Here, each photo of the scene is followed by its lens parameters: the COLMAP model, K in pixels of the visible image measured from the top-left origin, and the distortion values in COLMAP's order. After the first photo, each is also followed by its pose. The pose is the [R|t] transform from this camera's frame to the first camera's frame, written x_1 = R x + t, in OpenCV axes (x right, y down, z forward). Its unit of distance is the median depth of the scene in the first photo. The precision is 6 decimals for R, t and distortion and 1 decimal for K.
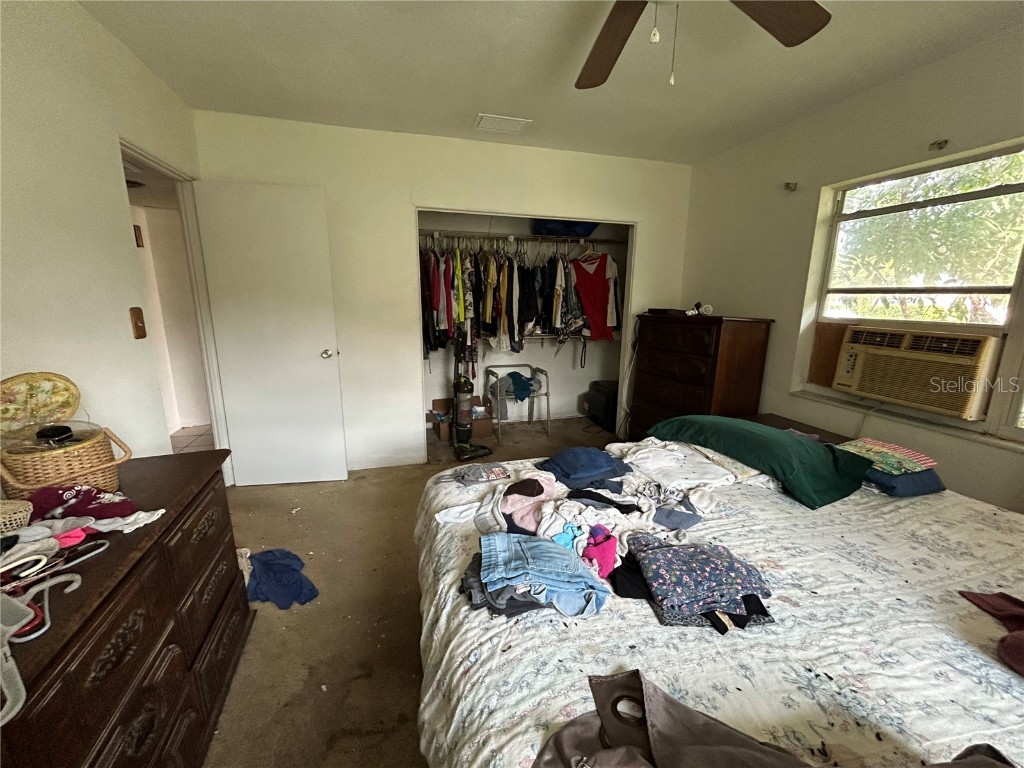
lens RADIAL K [[416.2, 0, 512.0], [0, 416.2, 384.0], [0, 0, 1]] dist [-0.013074, 0.004641]
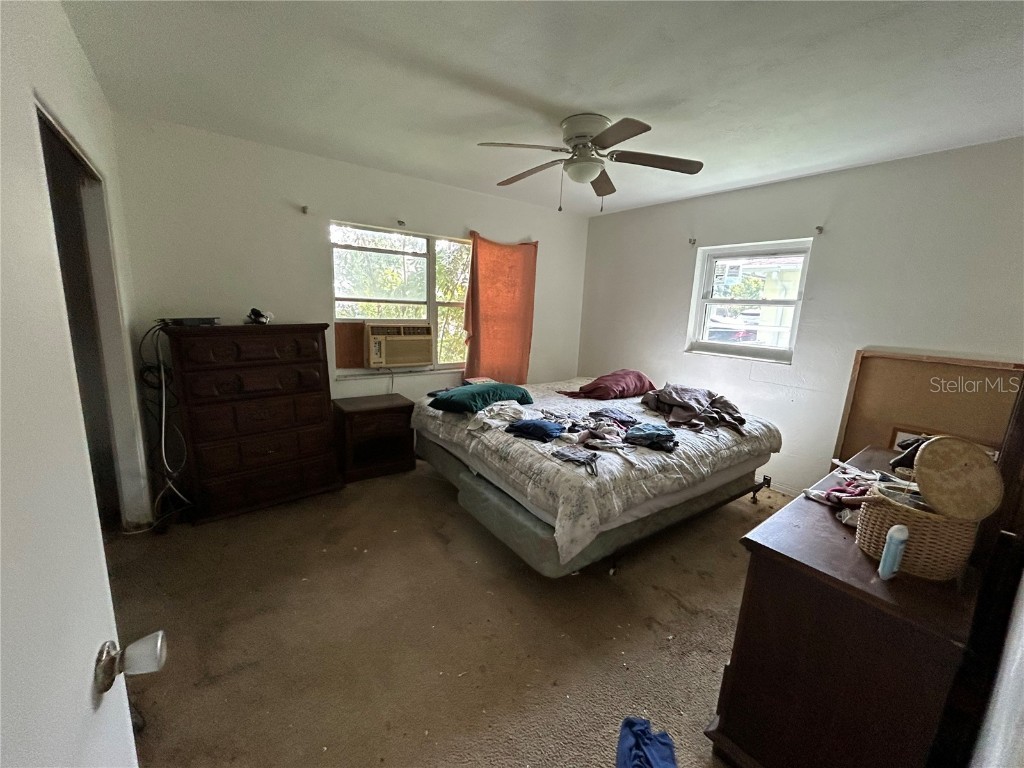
lens RADIAL K [[416.2, 0, 512.0], [0, 416.2, 384.0], [0, 0, 1]] dist [-0.013074, 0.004641]
pose [[-0.325138, -0.195734, 0.925188, -0.846234], [0.162797, 0.952154, 0.258651, -0.261839], [-0.931548, 0.234715, -0.277717, 1.086714]]
